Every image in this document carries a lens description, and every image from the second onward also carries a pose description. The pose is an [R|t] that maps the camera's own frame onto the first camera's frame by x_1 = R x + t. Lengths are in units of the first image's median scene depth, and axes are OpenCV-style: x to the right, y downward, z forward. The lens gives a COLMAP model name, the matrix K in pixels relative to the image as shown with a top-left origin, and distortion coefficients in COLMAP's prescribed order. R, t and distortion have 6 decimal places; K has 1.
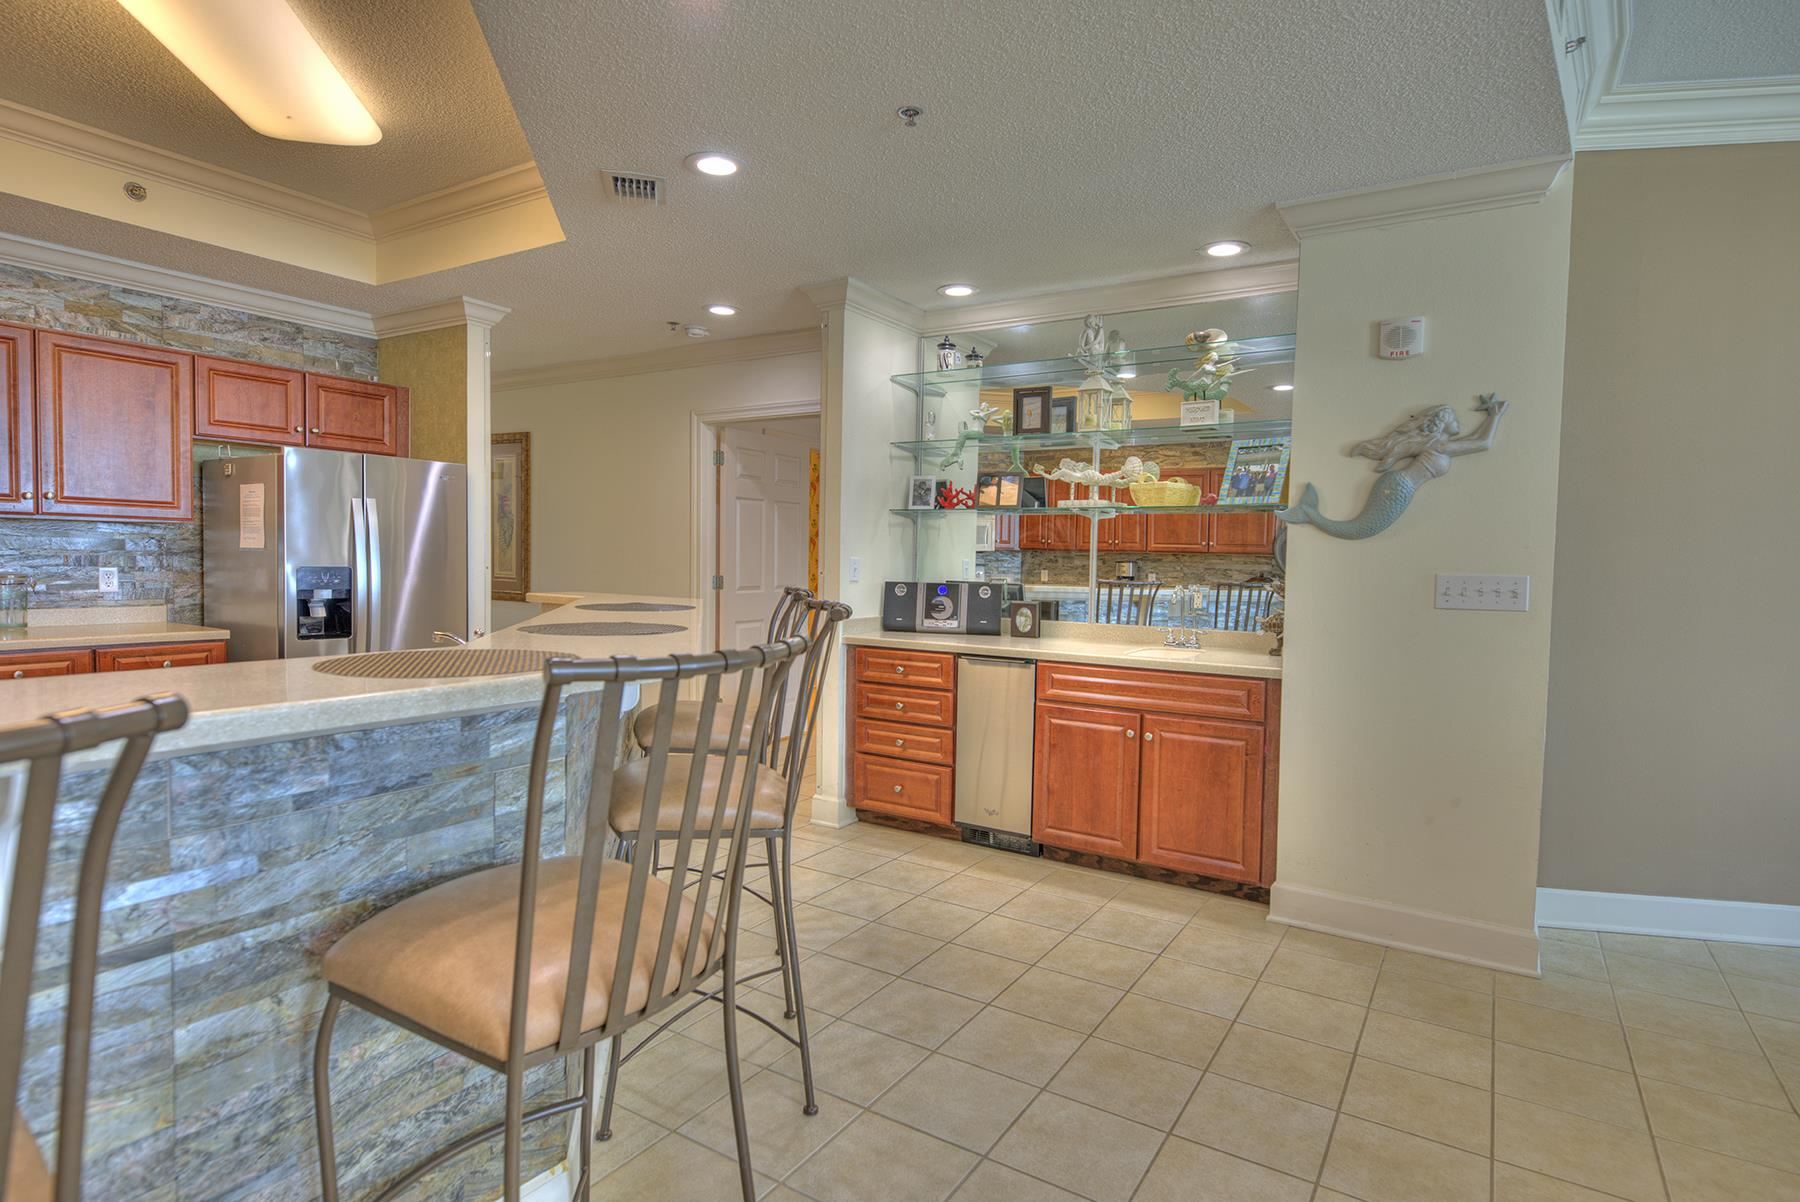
lens RADIAL K [[939.4, 0, 910.7], [0, 939.4, 601.4], [0, 0, 1]] dist [0.000645, 0.000718]
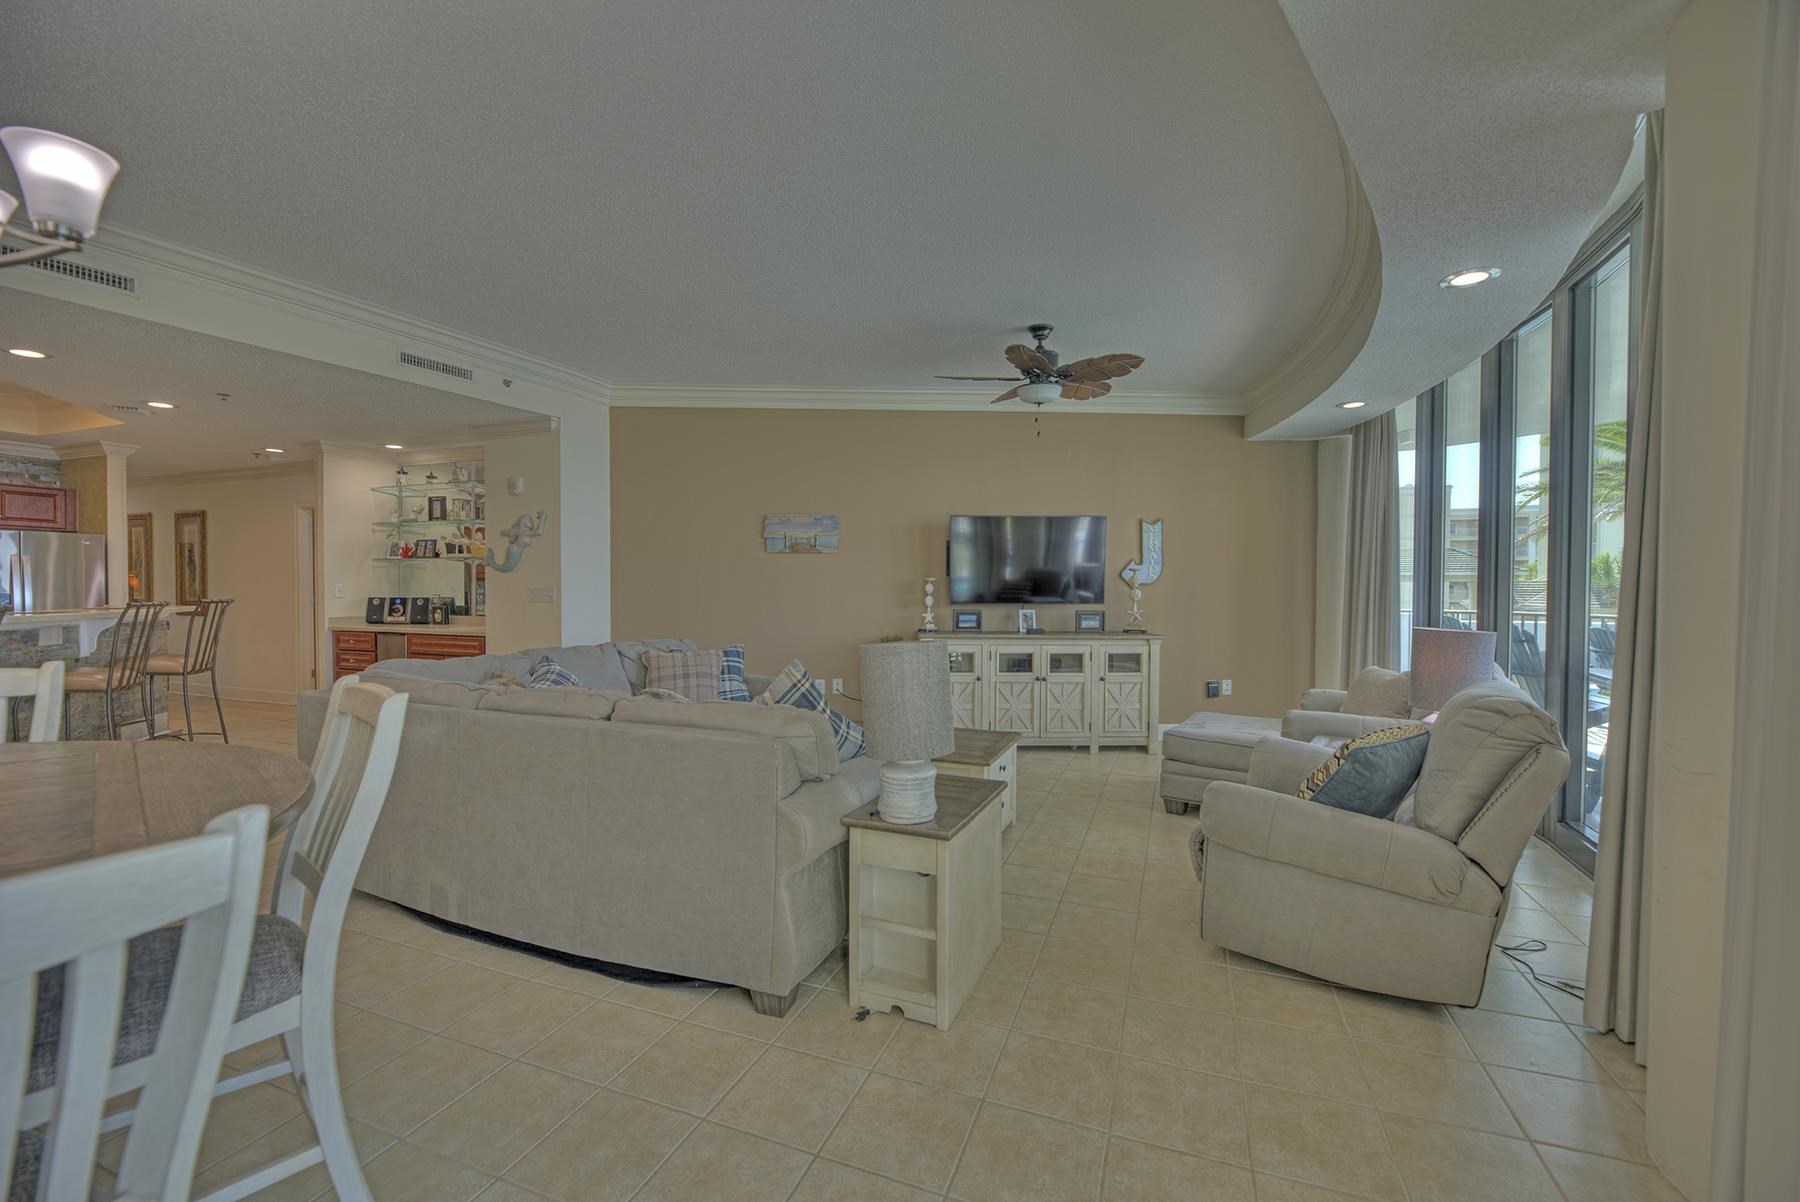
lens RADIAL K [[722.0, 0, 912.0], [0, 722.0, 601.8], [0, 0, 1]] dist [0.000005, -0.003488]
pose [[0.980057, -0.018966, 0.197810, 1.074561], [0.023804, 0.999472, -0.022109, 0.065226], [-0.197286, 0.026377, 0.979991, -0.891025]]
